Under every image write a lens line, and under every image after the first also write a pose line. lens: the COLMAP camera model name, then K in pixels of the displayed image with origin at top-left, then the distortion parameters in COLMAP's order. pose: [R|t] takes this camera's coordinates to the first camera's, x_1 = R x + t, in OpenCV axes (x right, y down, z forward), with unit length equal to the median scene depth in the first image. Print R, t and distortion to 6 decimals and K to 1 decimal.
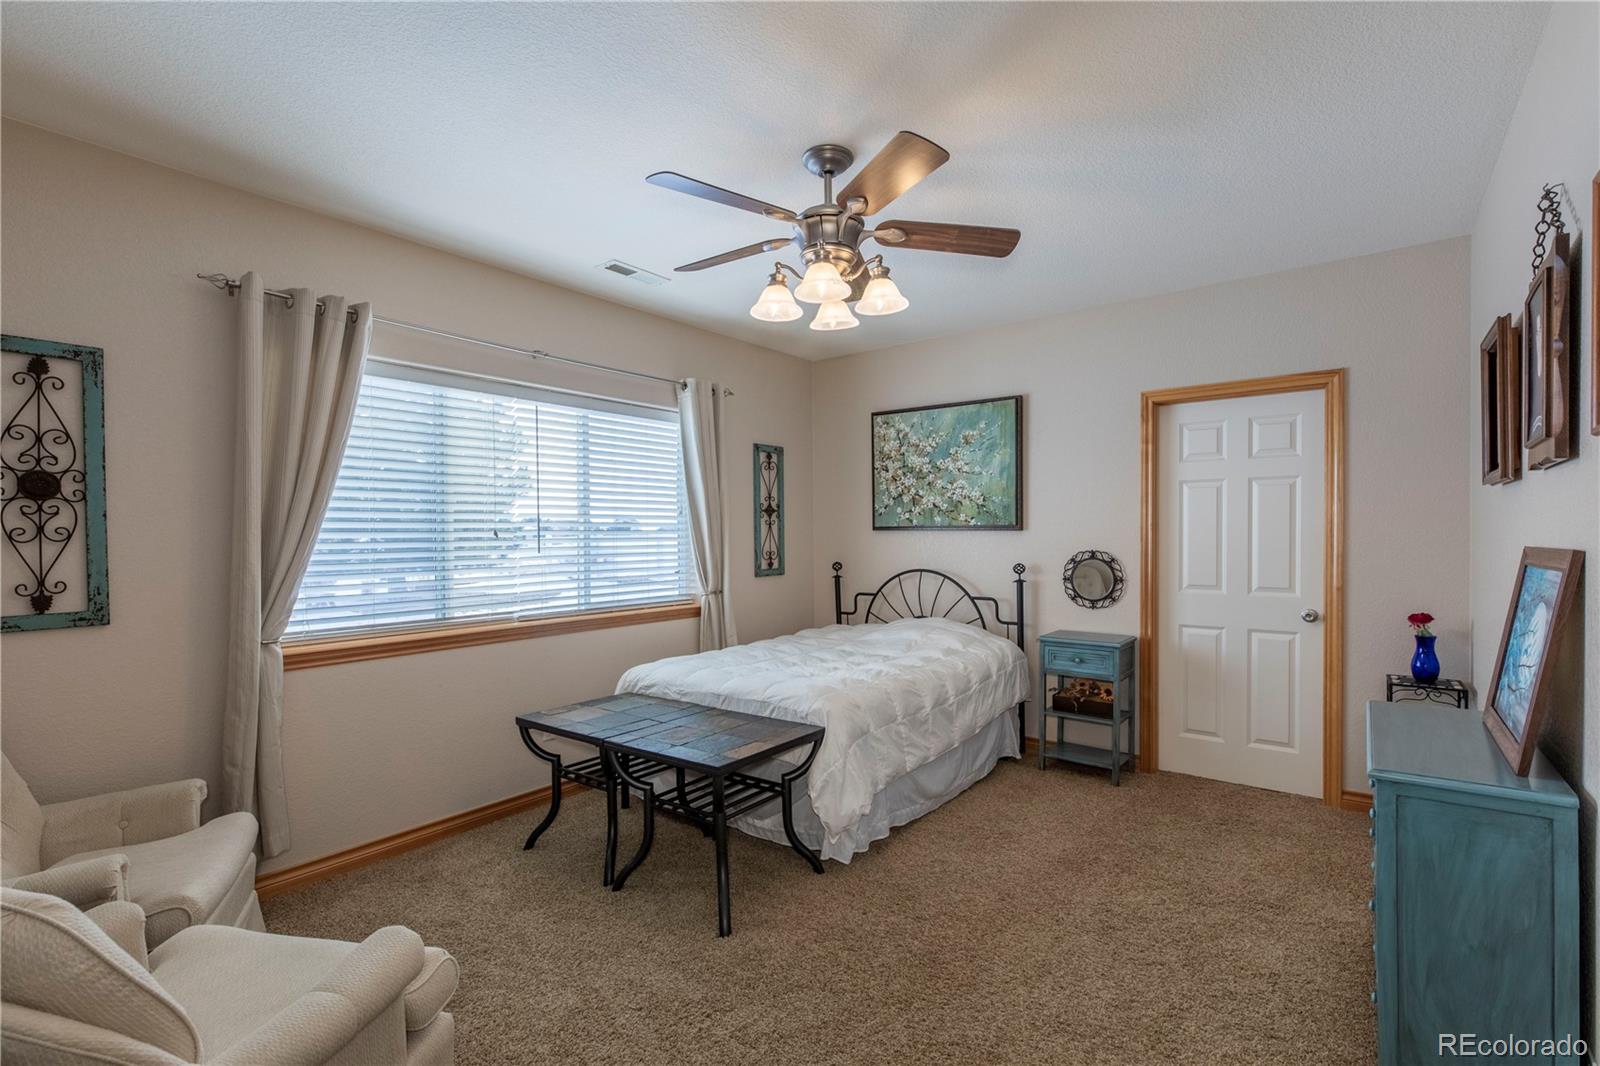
lens RADIAL K [[726.4, 0, 798.7], [0, 726.4, 533.4], [0, 0, 1]] dist [0.003589, 0.000302]
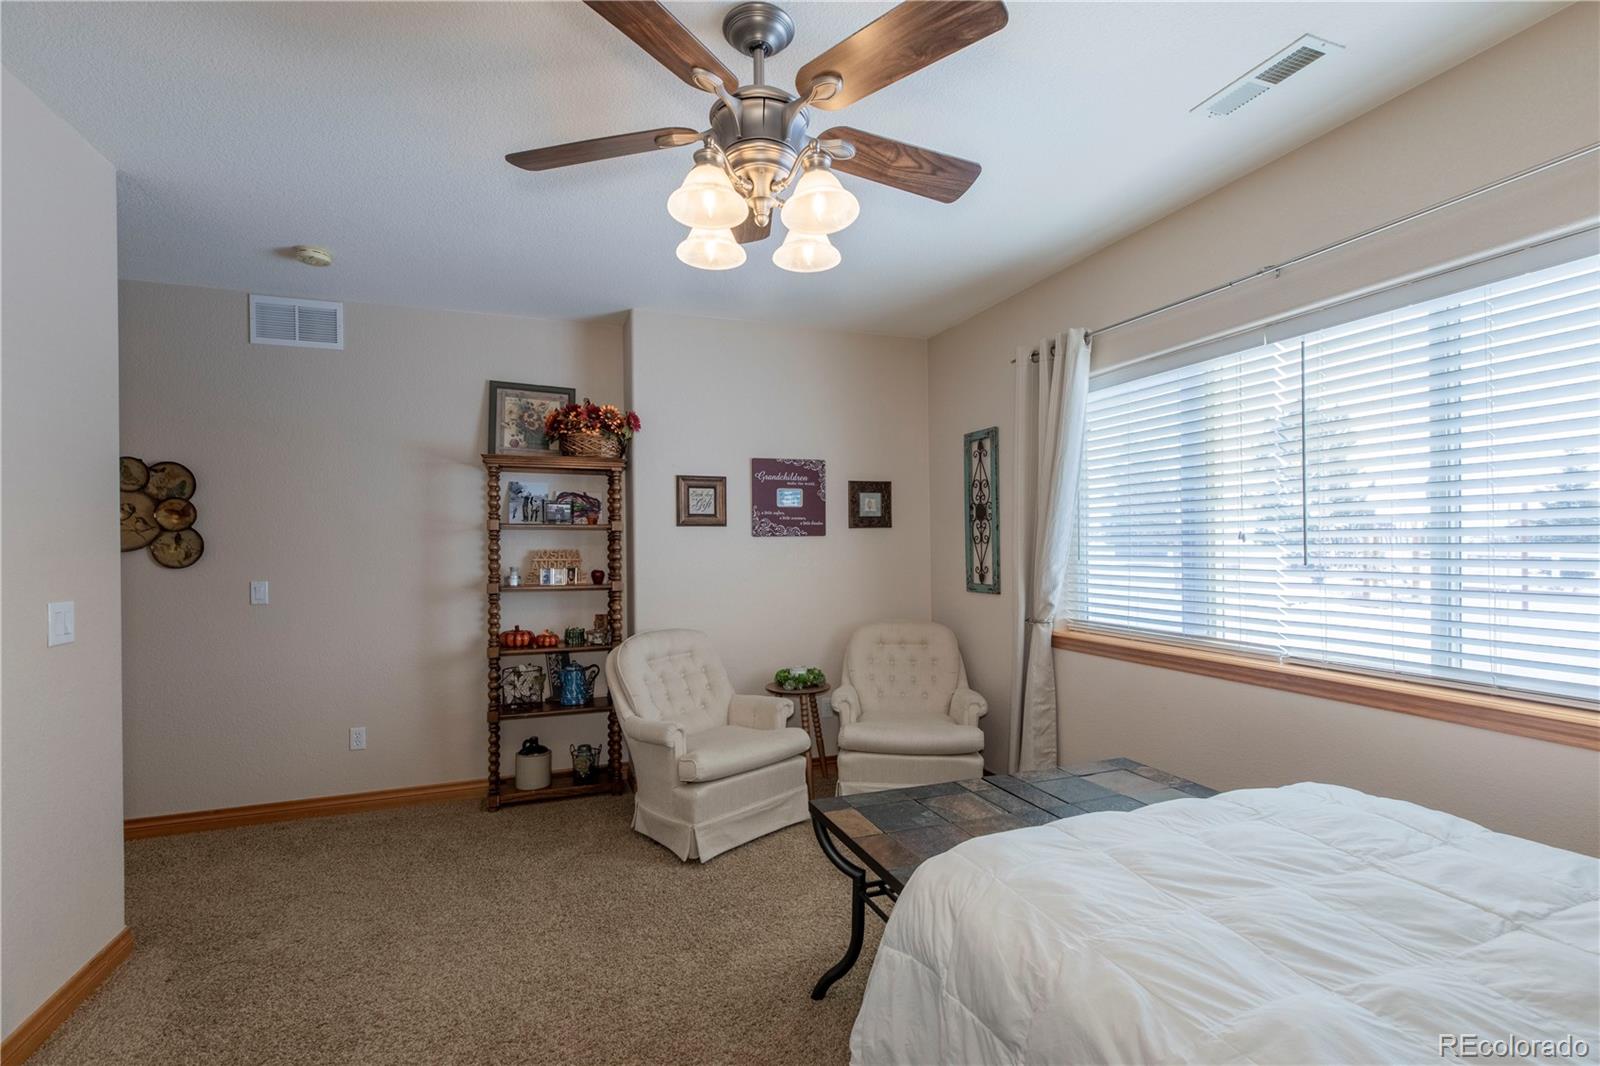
lens RADIAL K [[726.4, 0, 801.3], [0, 726.4, 543.3], [0, 0, 1]] dist [0.003589, 0.000302]
pose [[-0.534682, -0.002256, -0.845050, 0.683391], [0.000531, 0.999995, -0.003006, 0.015653], [0.845053, -0.002056, -0.534679, 1.539611]]
